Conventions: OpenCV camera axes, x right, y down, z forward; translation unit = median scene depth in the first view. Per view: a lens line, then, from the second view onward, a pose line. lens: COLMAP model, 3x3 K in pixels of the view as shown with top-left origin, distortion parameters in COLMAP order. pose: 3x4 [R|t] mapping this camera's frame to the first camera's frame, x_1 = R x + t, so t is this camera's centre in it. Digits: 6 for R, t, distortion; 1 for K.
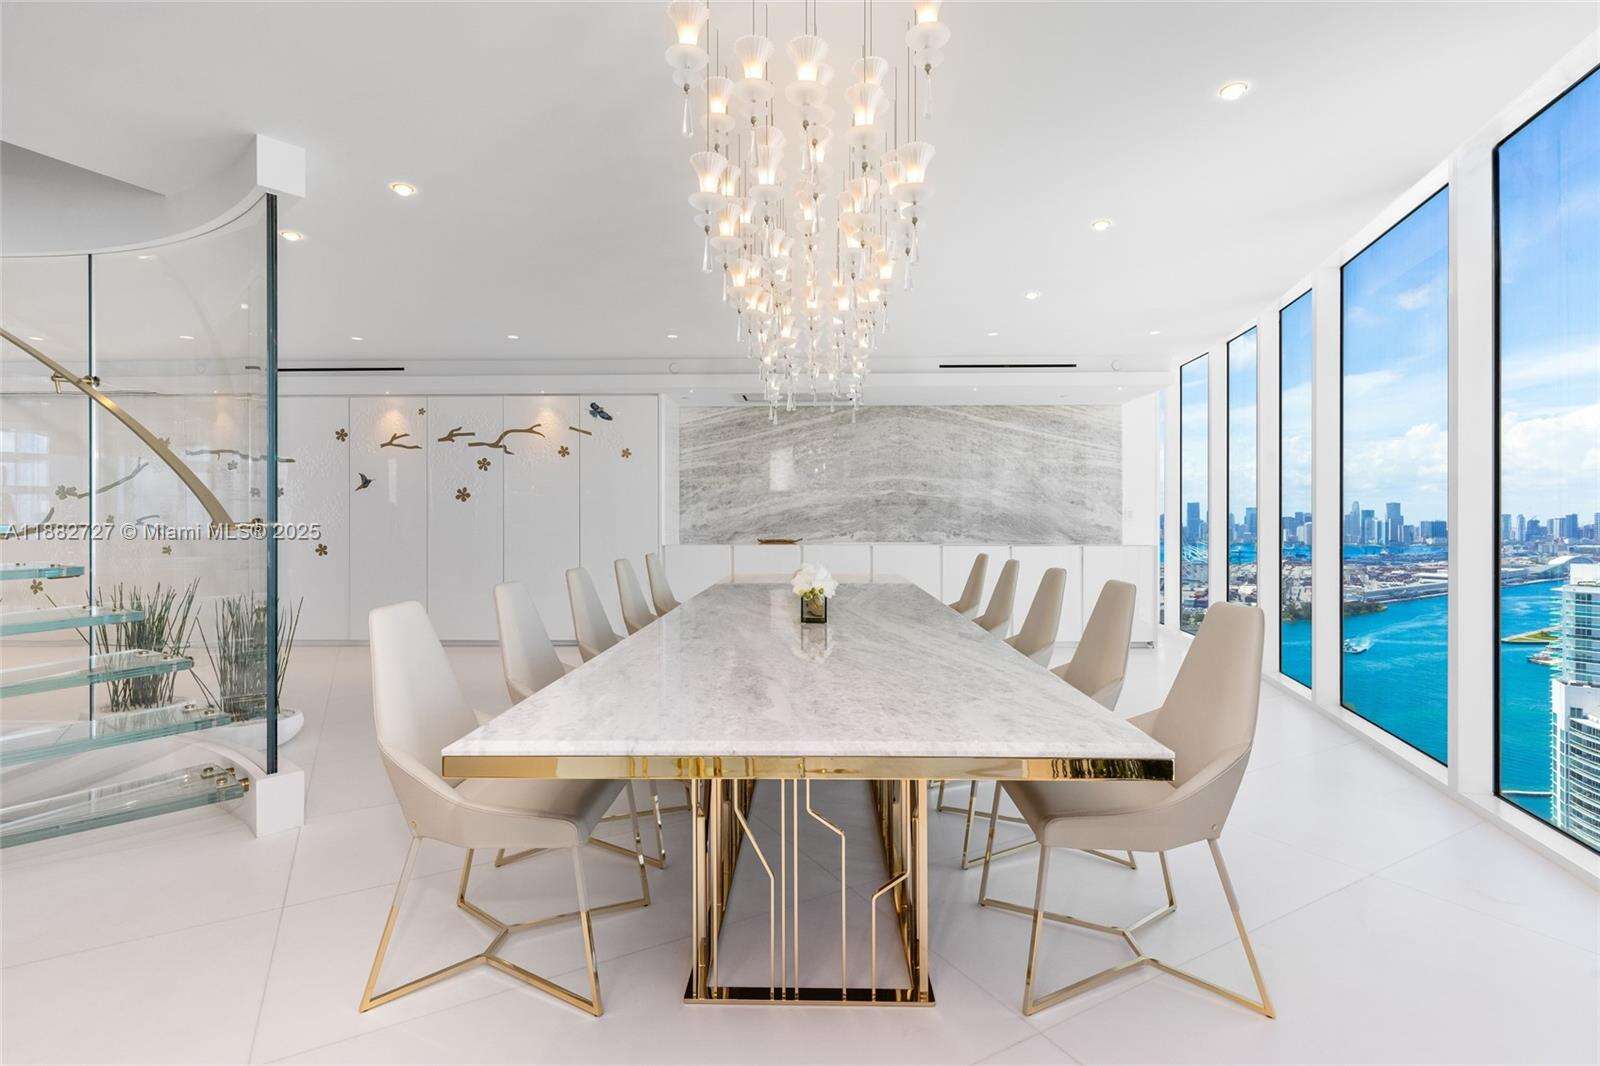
lens RADIAL K [[731.2, 0, 797.9], [0, 731.2, 527.3], [0, 0, 1]] dist [0.013221, -0.000973]
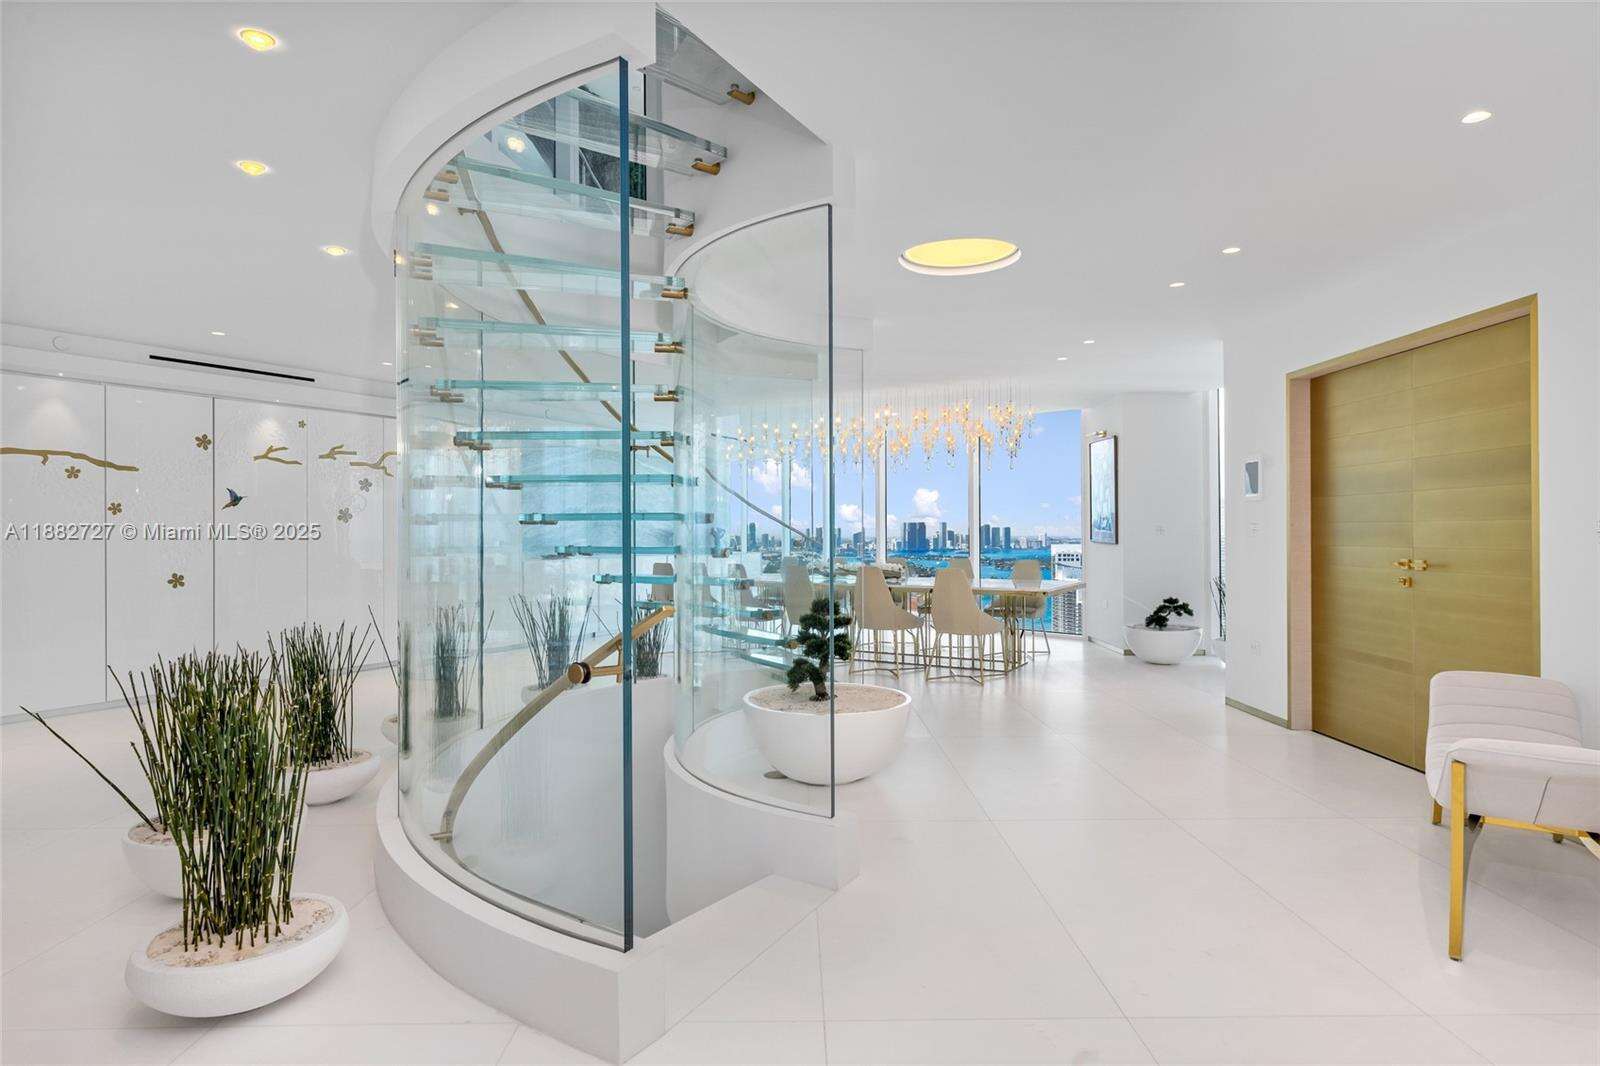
lens RADIAL K [[879.2, 0, 802.8], [0, 879.2, 516.7], [0, 0, 1]] dist [-0.005669, 0.000029]
pose [[0.485021, 0.013187, 0.874403, -1.163997], [0.013941, 0.999643, -0.022808, -0.008536], [-0.874392, 0.023252, 0.484663, -0.076261]]
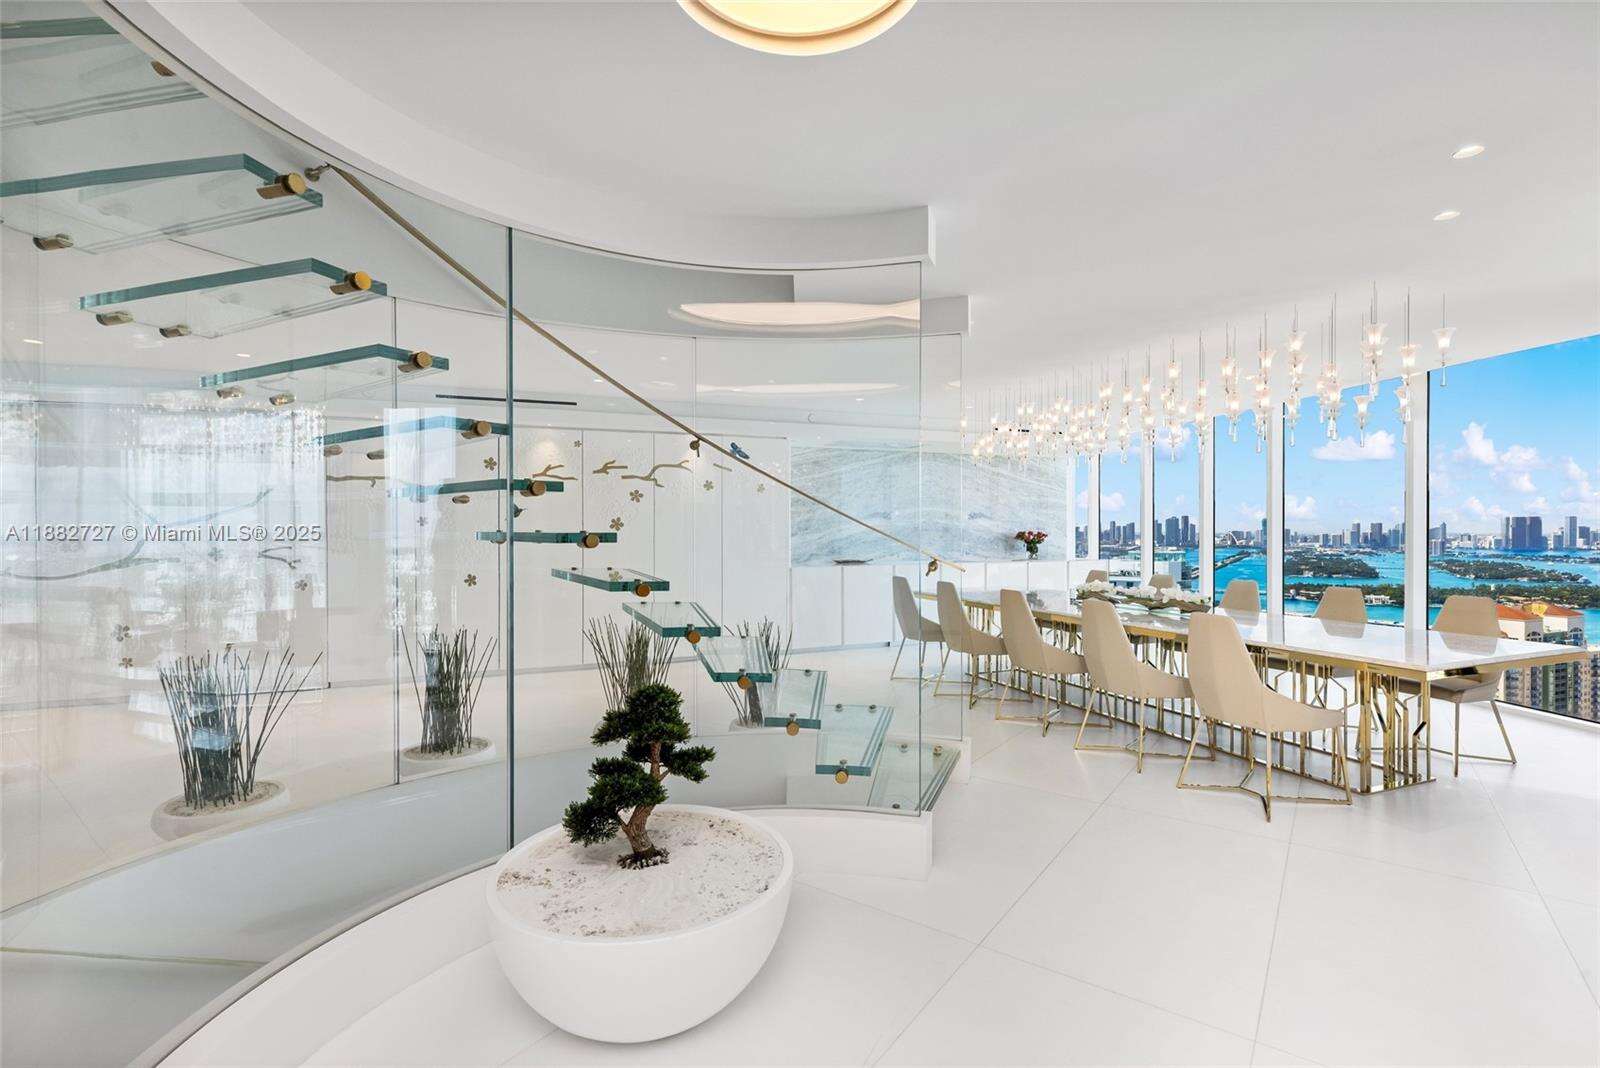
lens RADIAL K [[731.2, 0, 802.7], [0, 731.2, 548.9], [0, 0, 1]] dist [0.013221, -0.000973]
pose [[0.913372, -0.013229, 0.406911, -0.641940], [0.007336, 0.999844, 0.016040, -0.023747], [-0.407060, -0.011665, 0.913327, -0.076088]]
